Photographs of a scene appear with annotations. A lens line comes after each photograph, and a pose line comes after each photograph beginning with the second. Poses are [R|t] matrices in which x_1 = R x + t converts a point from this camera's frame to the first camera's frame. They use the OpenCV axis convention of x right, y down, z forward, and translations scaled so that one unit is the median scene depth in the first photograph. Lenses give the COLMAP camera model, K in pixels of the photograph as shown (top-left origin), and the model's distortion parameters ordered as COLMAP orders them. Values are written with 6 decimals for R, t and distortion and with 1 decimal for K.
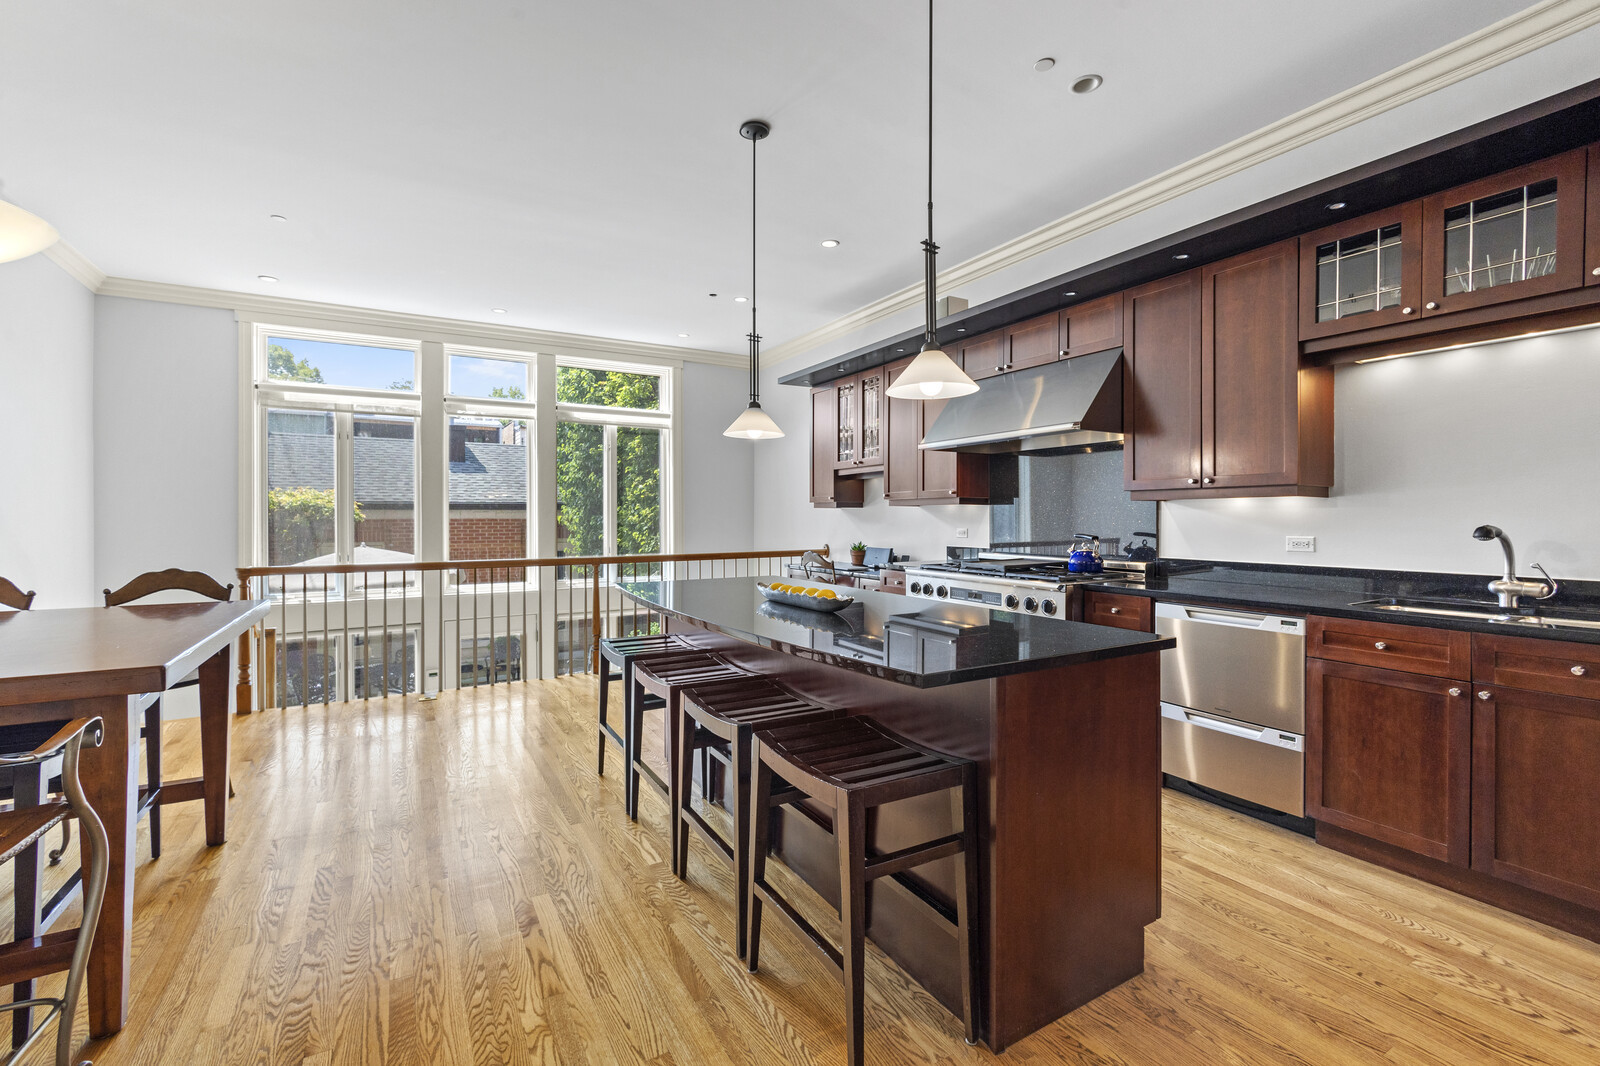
lens RADIAL K [[694.9, 0, 804.5], [0, 694.9, 518.7], [0, 0, 1]] dist [0.007620, 0.000057]
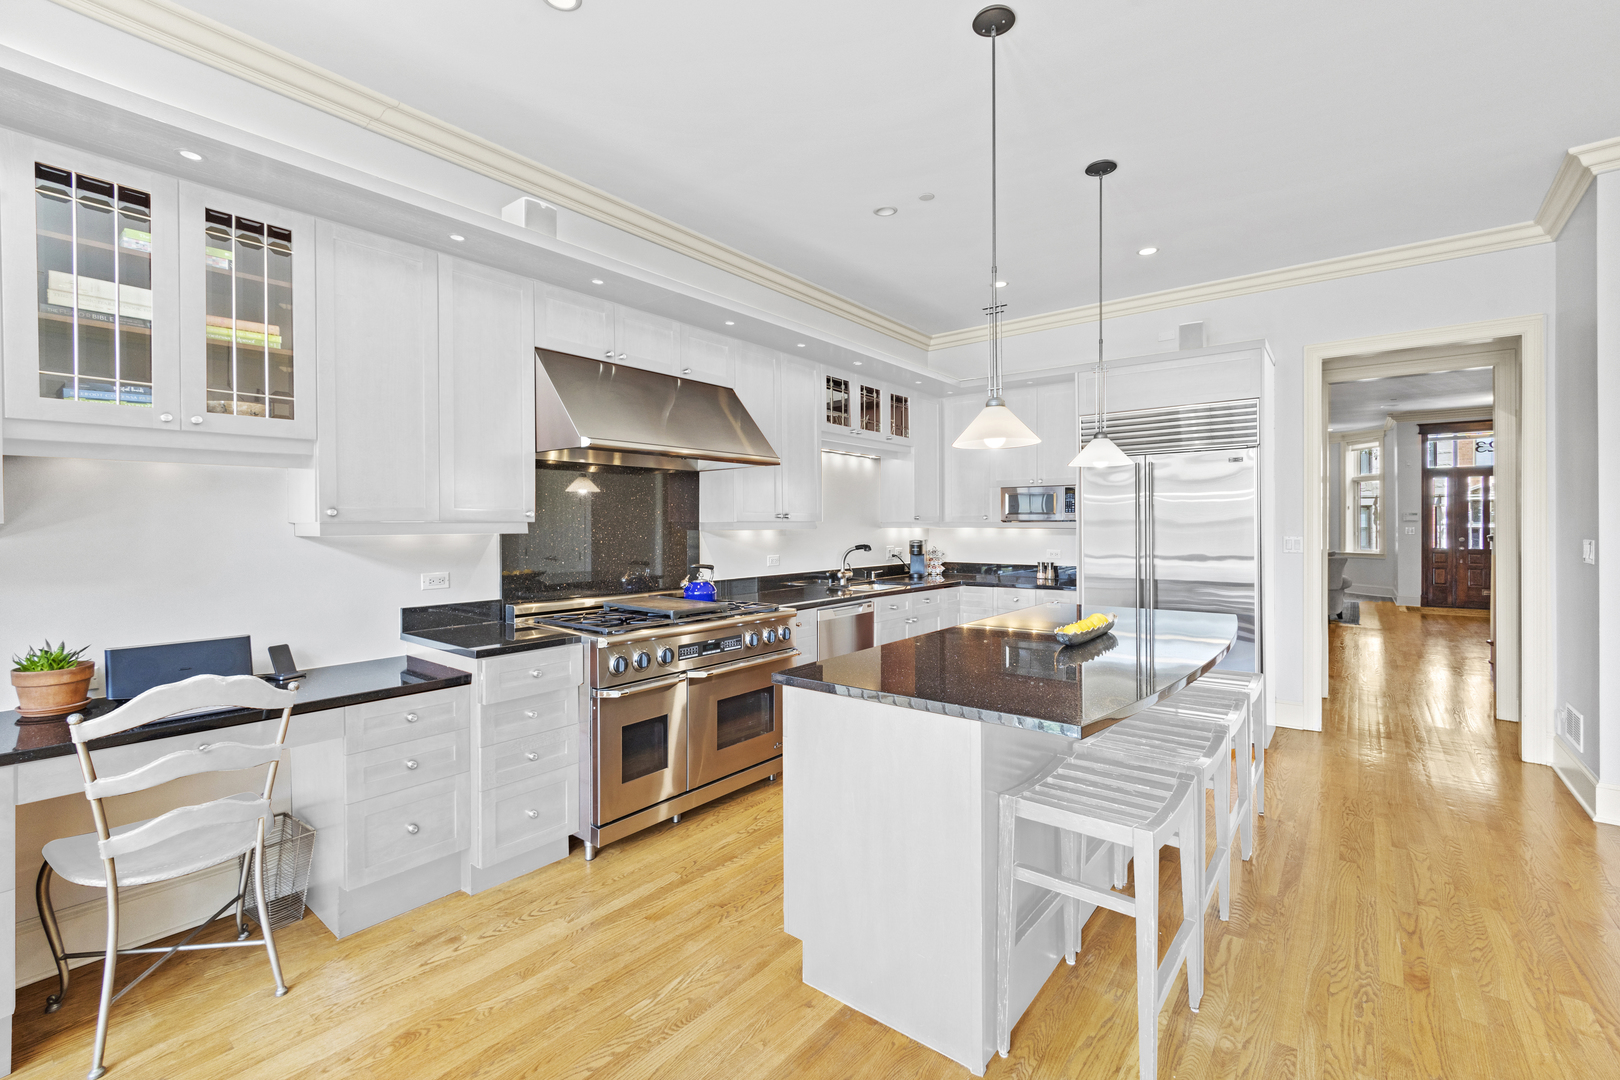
lens RADIAL K [[703.6, 0, 814.5], [0, 703.6, 525.6], [0, 0, 1]] dist [0.007620, 0.000057]
pose [[-0.365909, 0.000705, 0.930650, -0.686706], [0.007394, 0.999970, 0.002150, -0.040425], [-0.930621, 0.007668, -0.365904, 1.448871]]
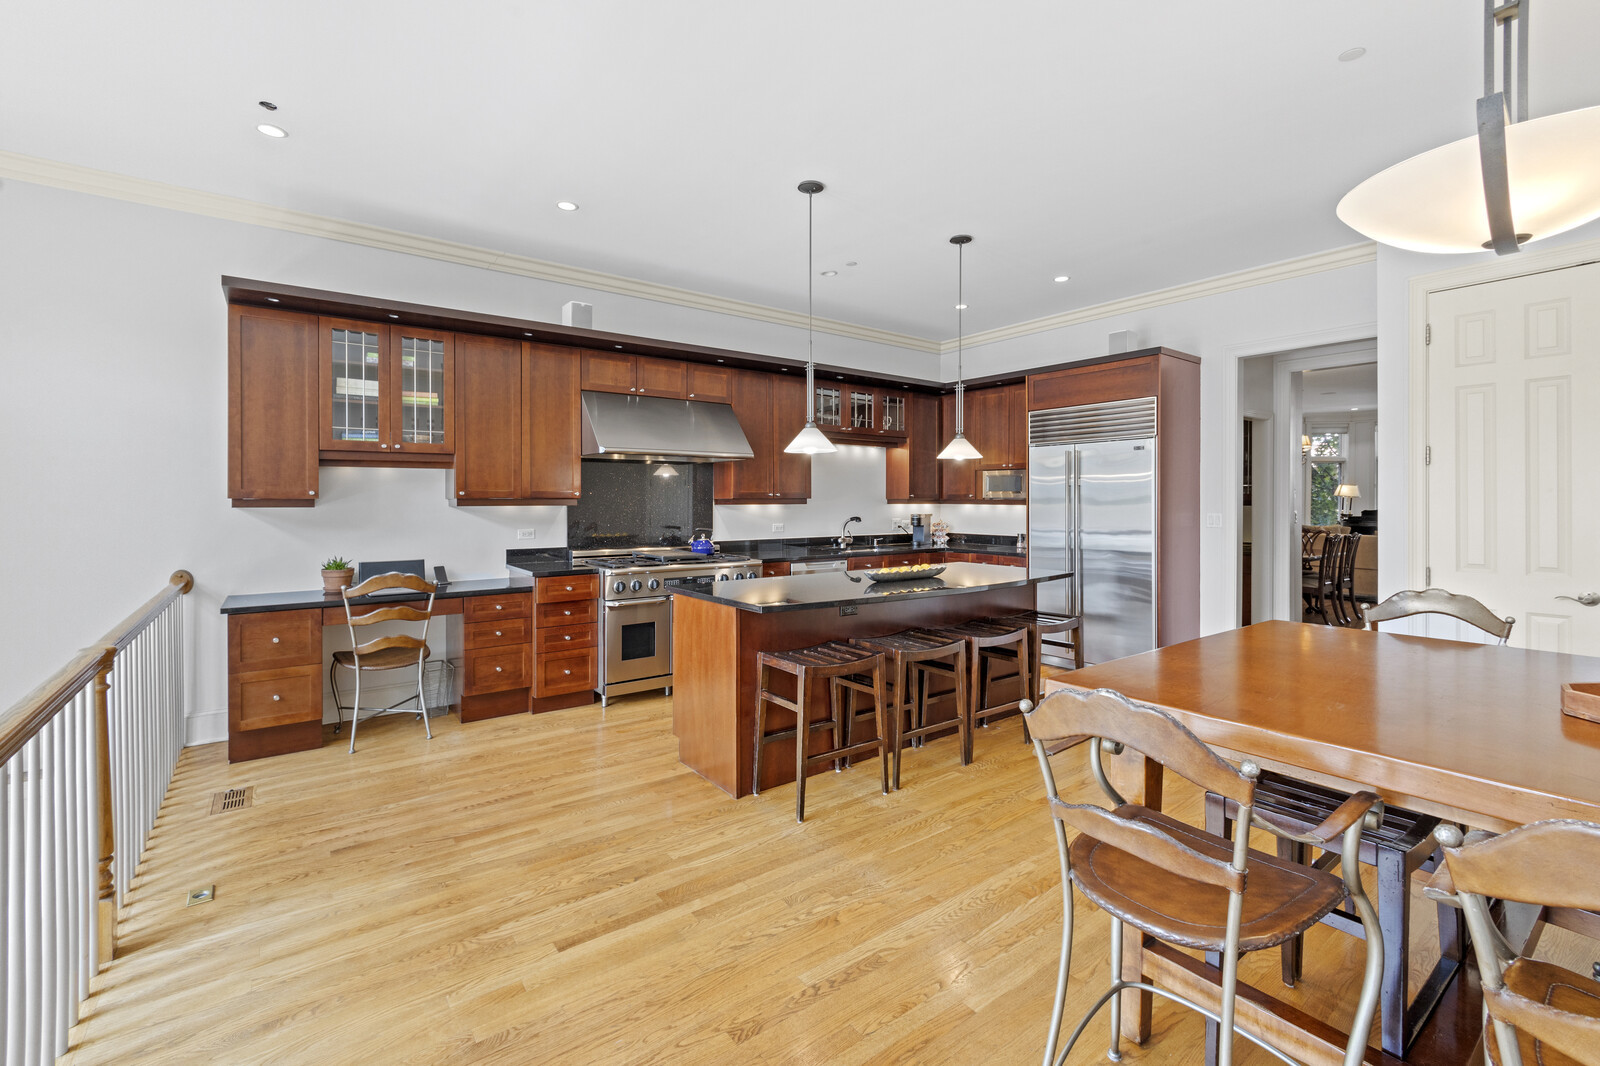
lens RADIAL K [[703.5, 0, 799.6], [0, 703.5, 500.9], [0, 0, 1]] dist [0.019610, 0.000068]
pose [[-0.113728, -0.000160, 0.993512, -1.237690], [0.002912, 0.999996, 0.000494, -0.040496], [-0.993508, 0.002949, -0.113727, 1.156158]]
